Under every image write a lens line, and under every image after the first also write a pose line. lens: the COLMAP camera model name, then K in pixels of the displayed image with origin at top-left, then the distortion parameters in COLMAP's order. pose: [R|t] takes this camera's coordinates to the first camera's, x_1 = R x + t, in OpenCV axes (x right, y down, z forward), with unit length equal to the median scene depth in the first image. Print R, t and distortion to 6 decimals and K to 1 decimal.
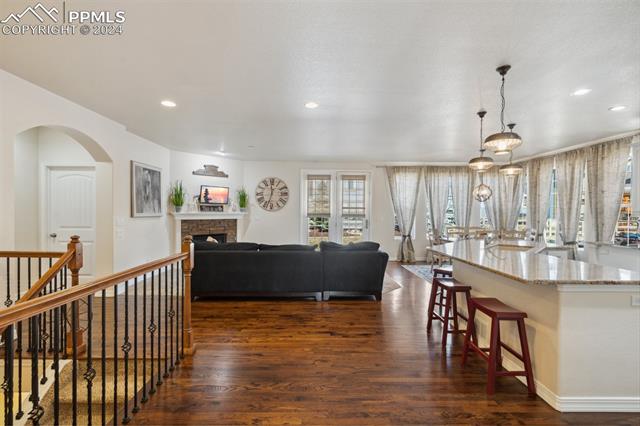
lens RADIAL K [[295.0, 0, 316.4], [0, 295.0, 213.7], [0, 0, 1]] dist [-0.002549, 0.000949]
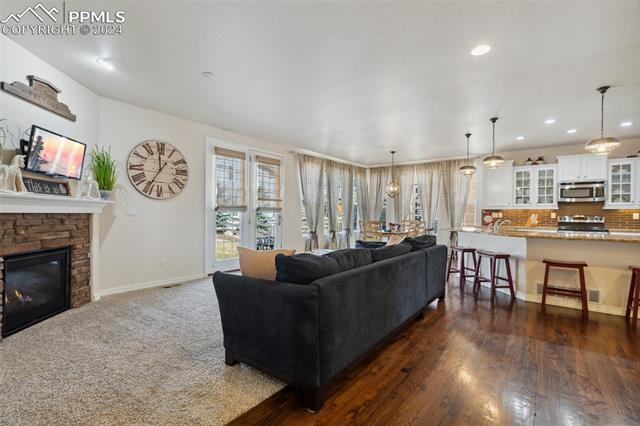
lens RADIAL K [[295.0, 0, 318.8], [0, 295.0, 213.9], [0, 0, 1]] dist [-0.002549, 0.000949]
pose [[0.625410, -0.000335, 0.780296, -0.437891], [0.001945, 0.999997, -0.001130, 0.021085], [-0.780294, 0.002225, 0.625409, 0.443244]]
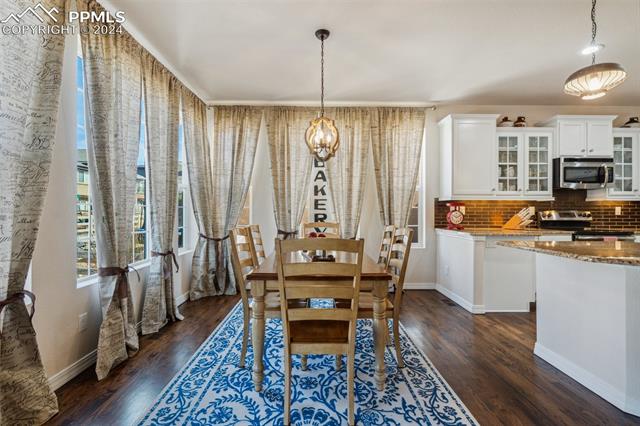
lens RADIAL K [[295.0, 0, 319.4], [0, 295.0, 210.6], [0, 0, 1]] dist [-0.002549, 0.000949]
pose [[0.006671, -0.001228, 0.999977, 0.137347], [0.006015, 0.999981, 0.001188, 0.022949], [-0.999960, 0.006007, 0.006678, 0.869032]]
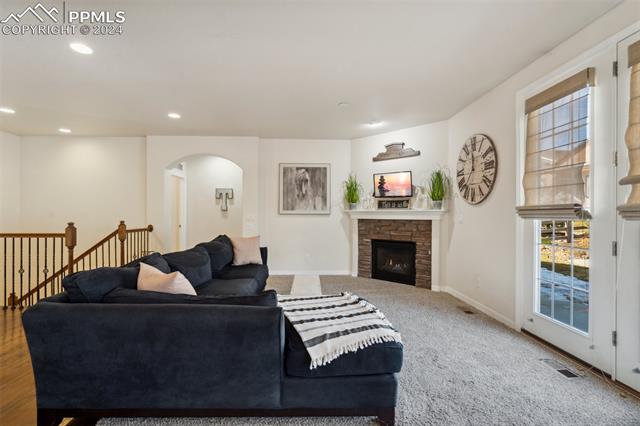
lens RADIAL K [[295.0, 0, 316.3], [0, 295.0, 214.8], [0, 0, 1]] dist [-0.002549, 0.000949]
pose [[0.015804, -0.005671, -0.999859, 0.352775], [-0.011126, 0.999921, -0.005847, 0.013965], [0.999813, 0.011217, 0.015739, 0.802932]]
